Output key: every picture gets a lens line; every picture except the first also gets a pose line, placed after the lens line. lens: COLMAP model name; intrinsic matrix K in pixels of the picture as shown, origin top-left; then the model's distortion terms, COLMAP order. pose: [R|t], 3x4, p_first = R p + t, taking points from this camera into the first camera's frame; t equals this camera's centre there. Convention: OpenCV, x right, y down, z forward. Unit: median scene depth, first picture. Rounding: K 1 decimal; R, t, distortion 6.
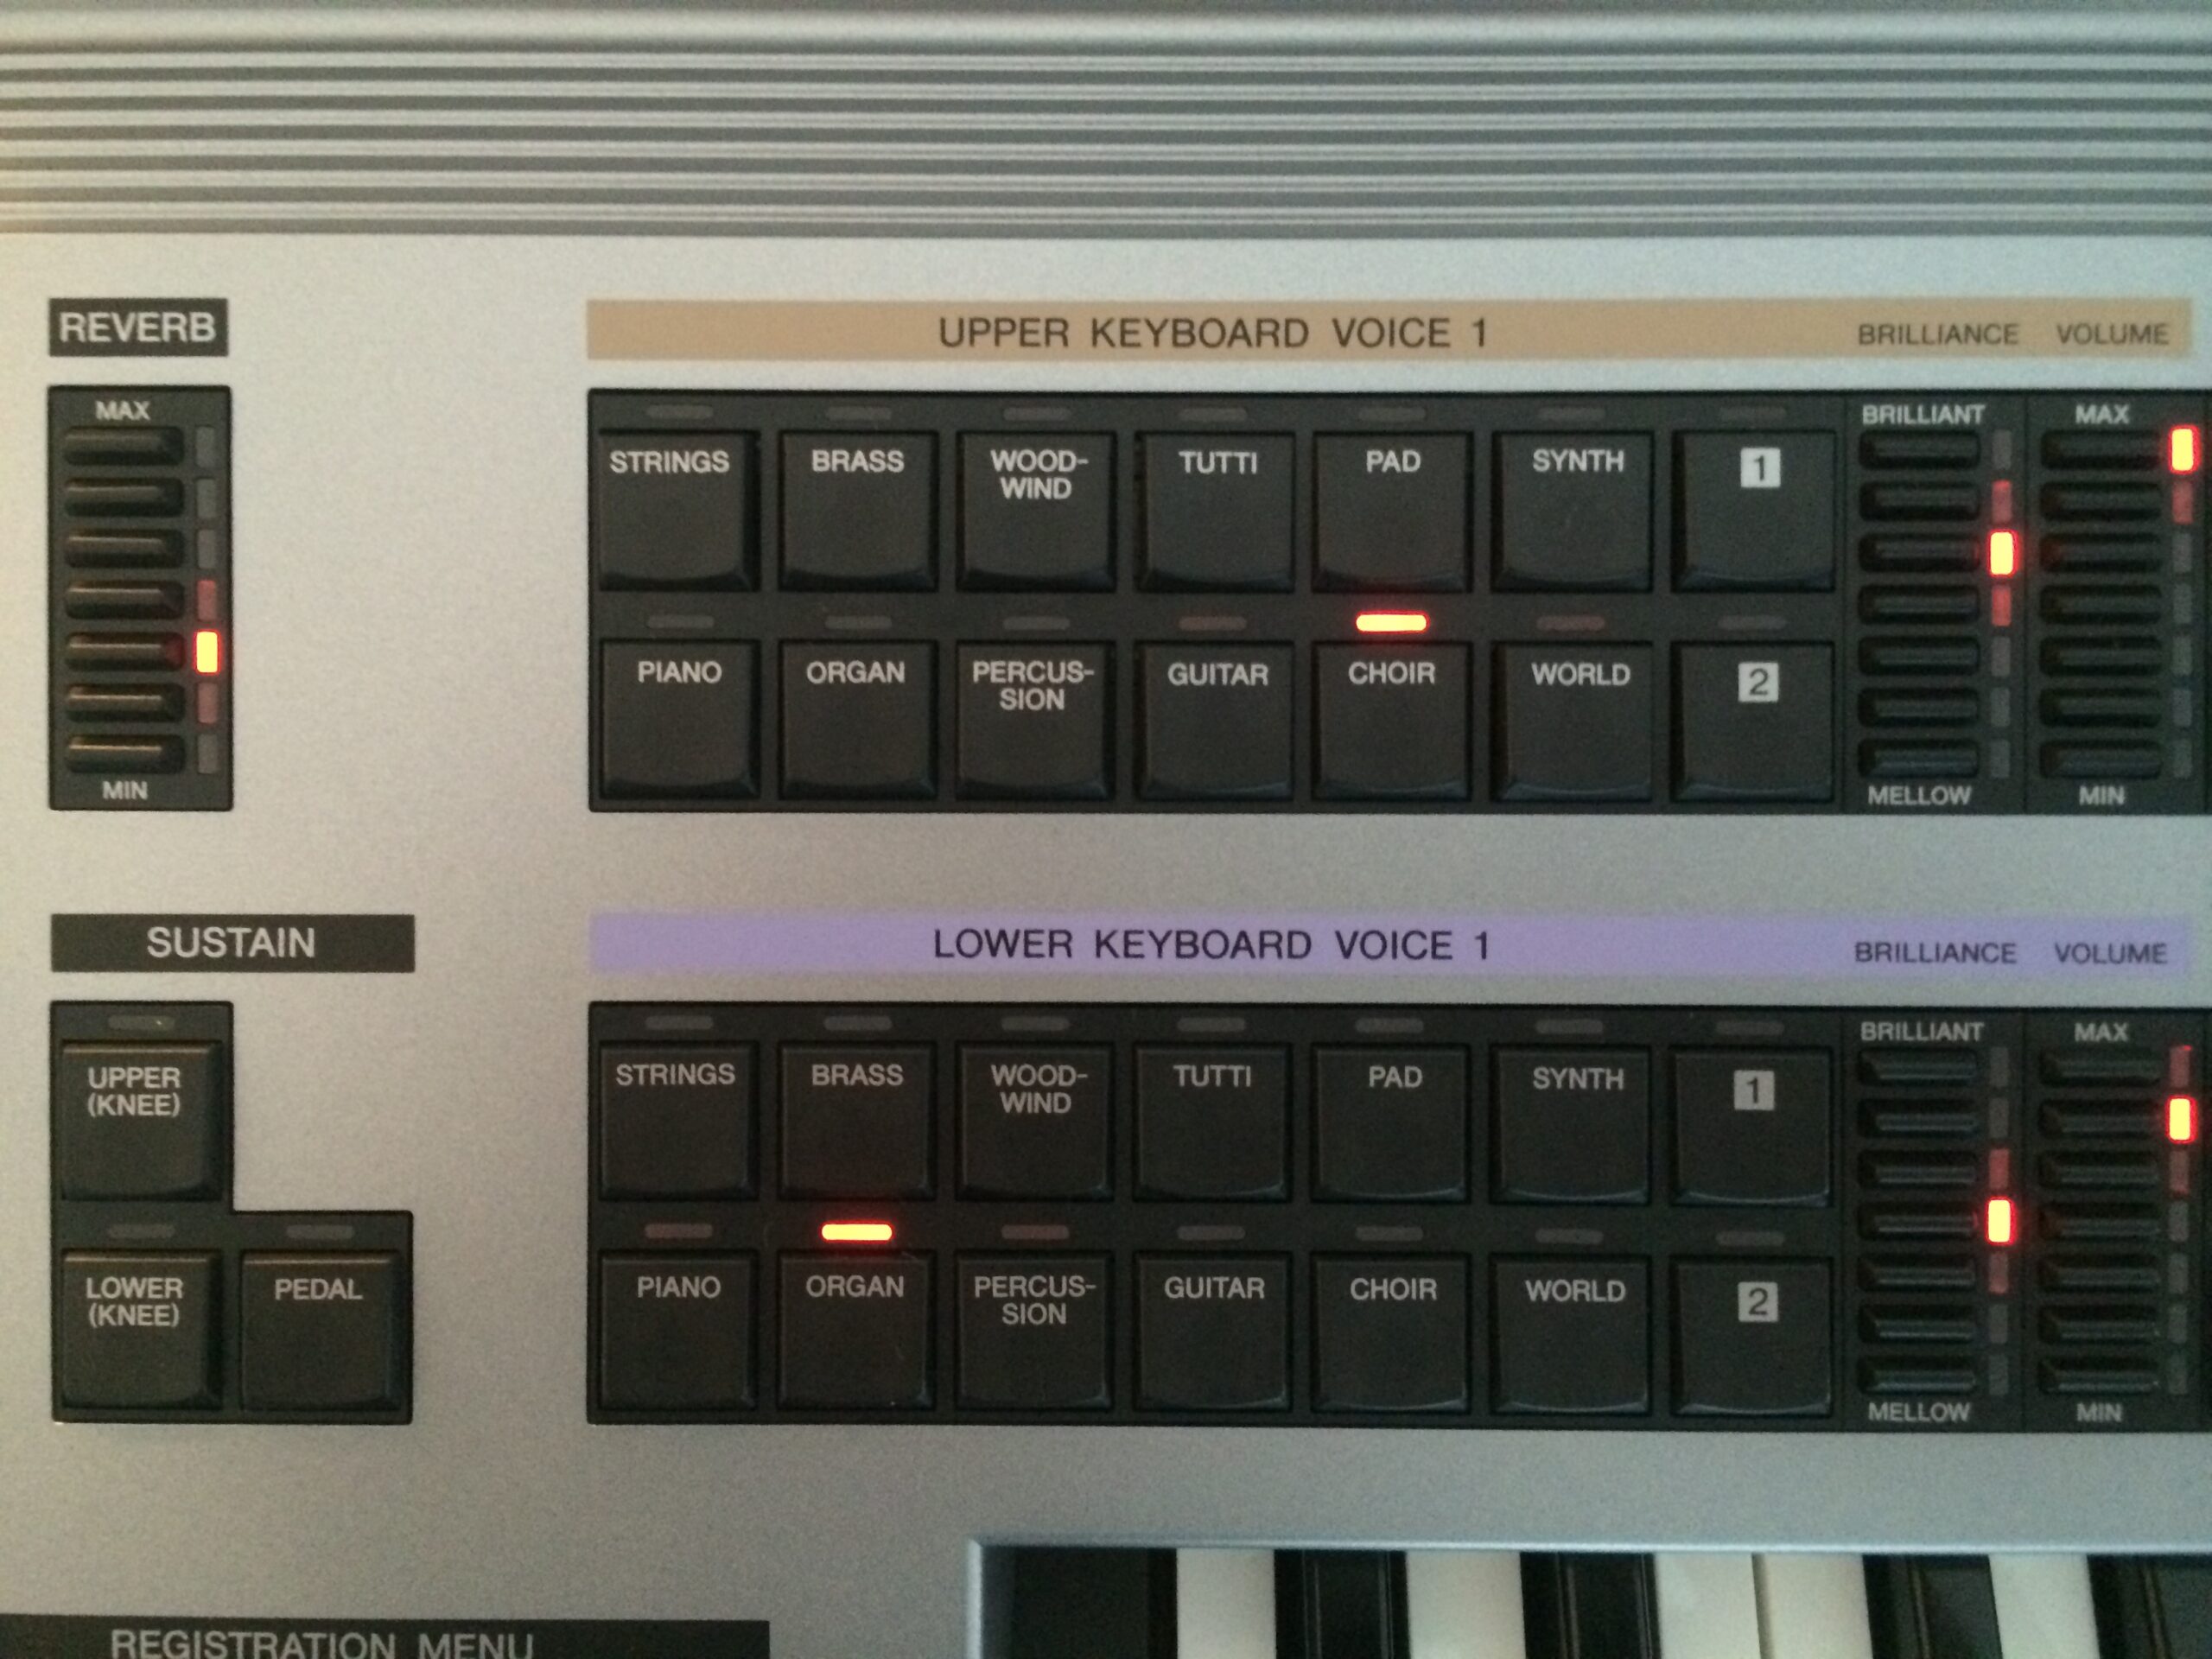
lens RADIAL K [[1952.1, 0, 1106.4], [0, 1952.1, 884.1], [0, 0, 1]] dist [0.115860, -0.149960]
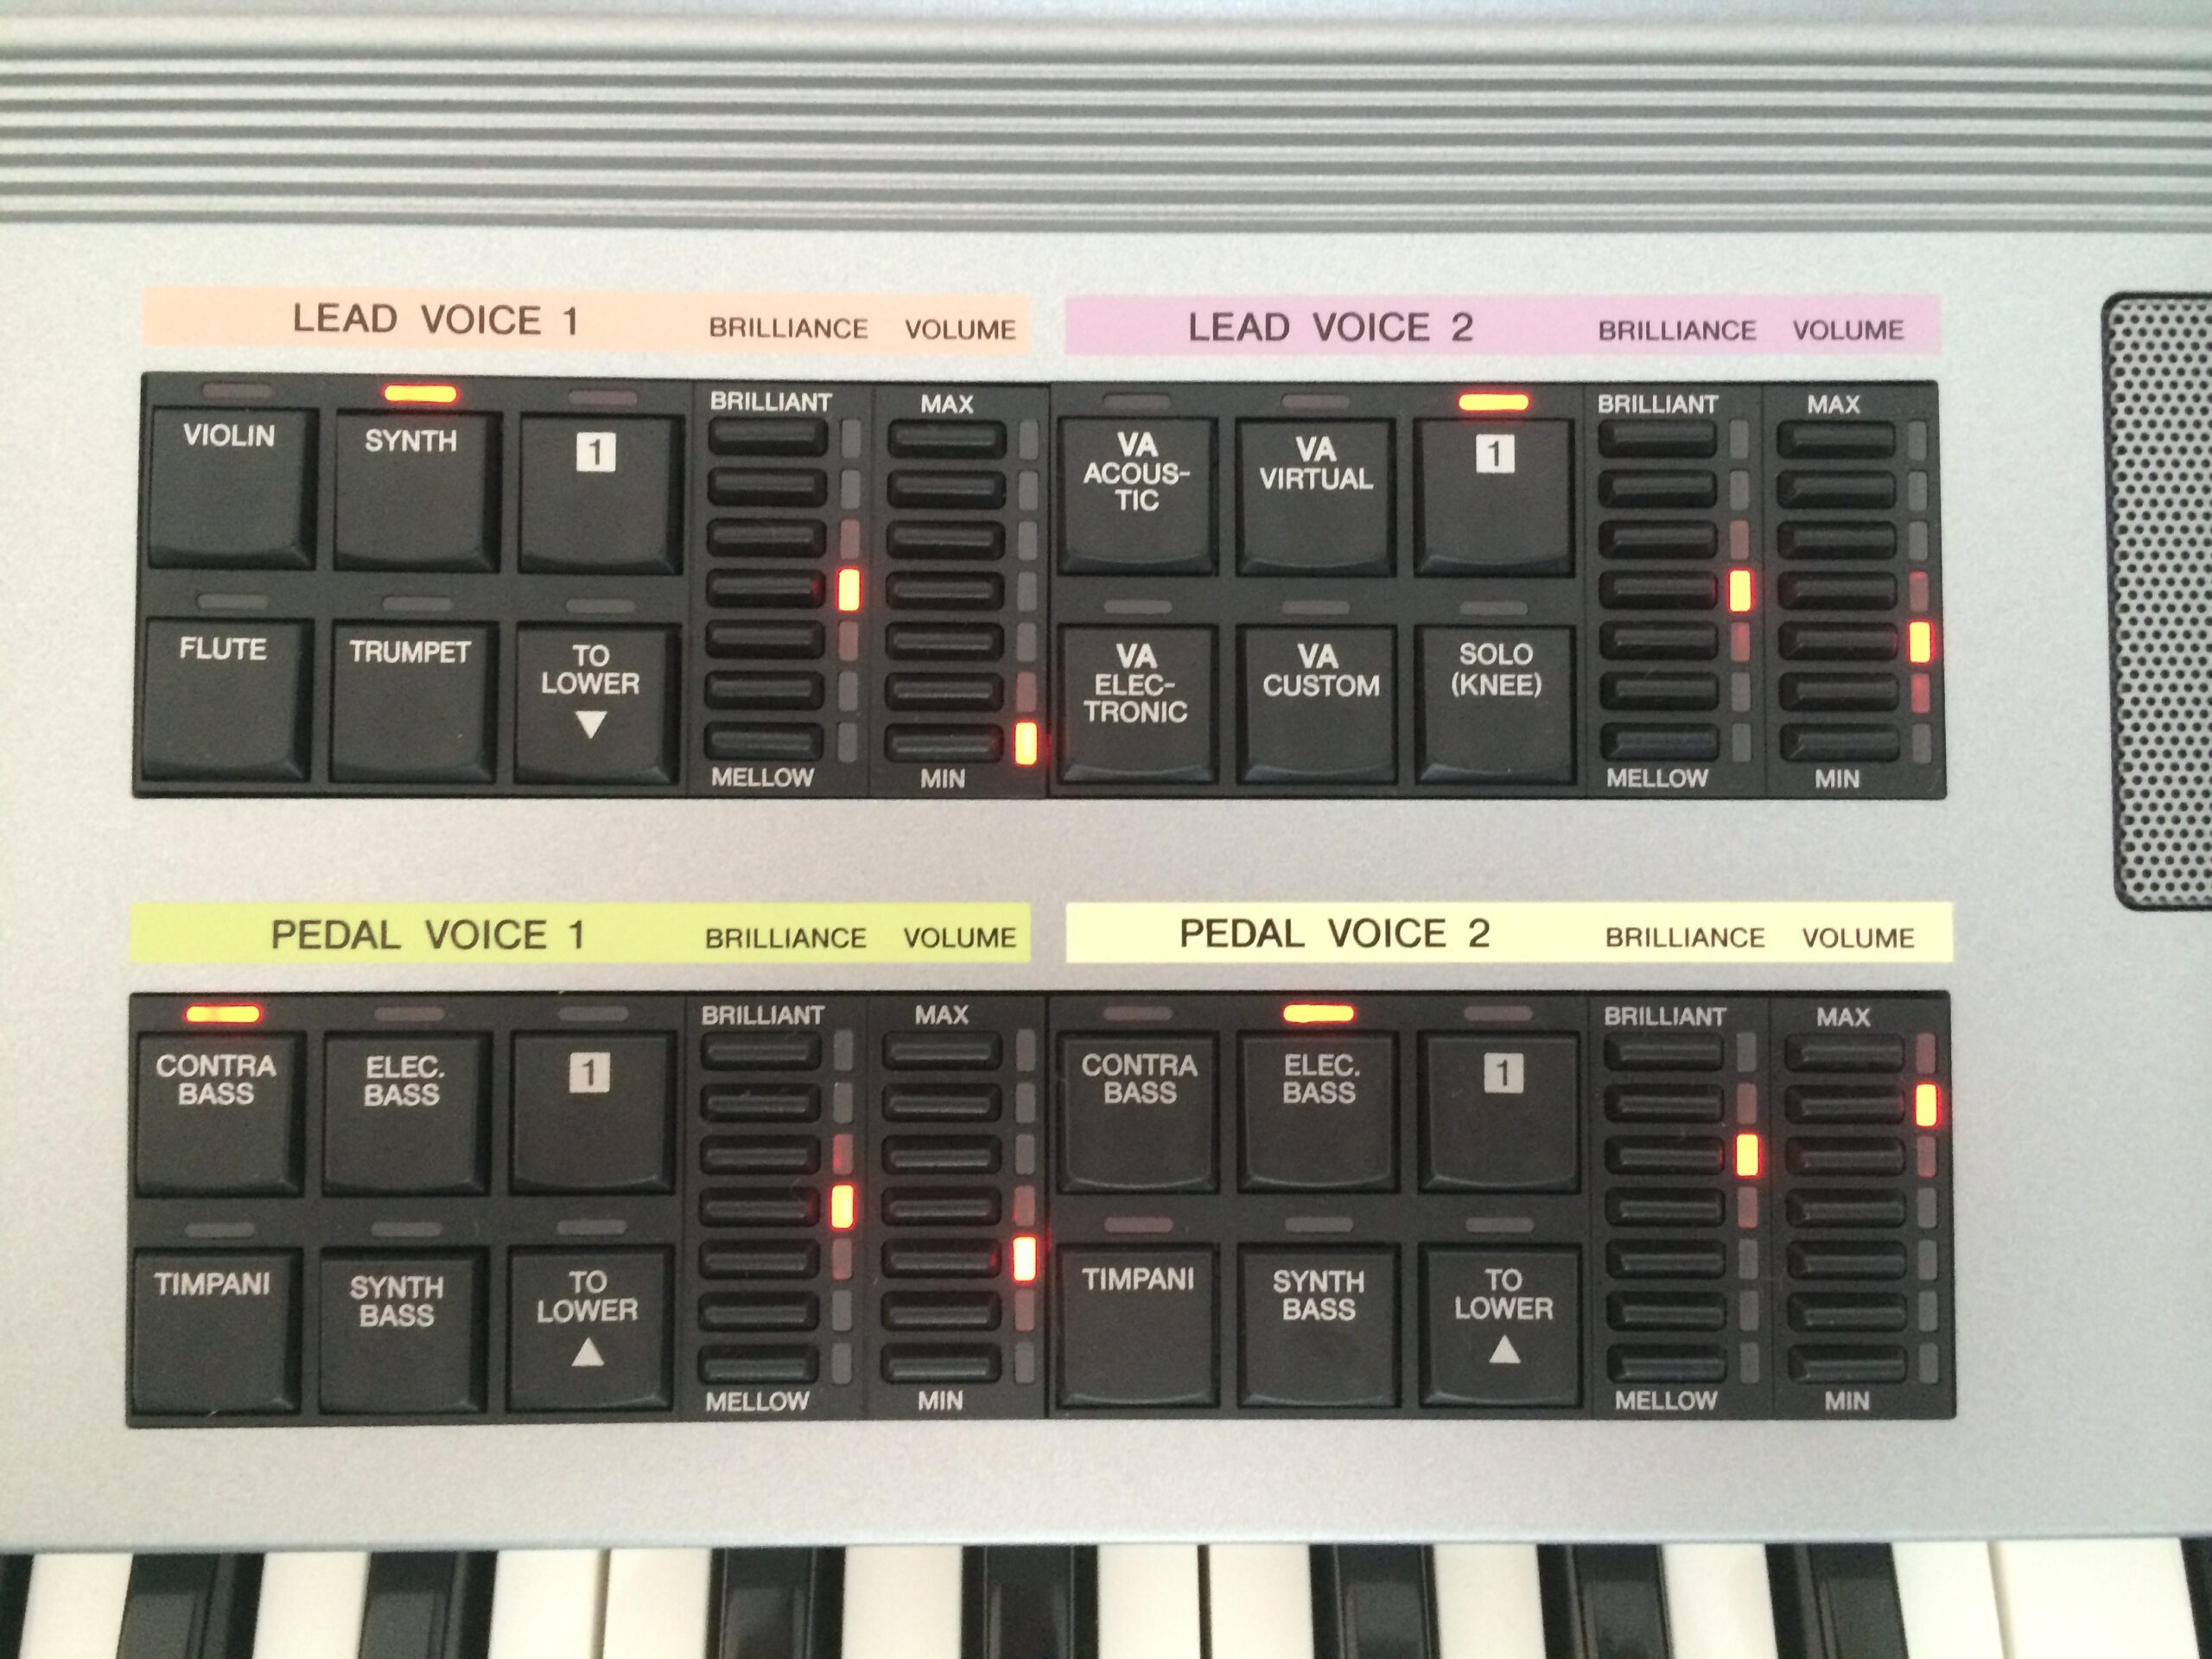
lens RADIAL K [[1972.8, 0, 1113.8], [0, 1972.8, 815.3], [0, 0, 1]] dist [0.094108, -0.153968]
pose [[0.999871, -0.001548, 0.016018, 0.179654], [0.001996, 0.999607, -0.027966, 0.000609], [-0.015968, 0.027994, 0.999481, -0.000731]]
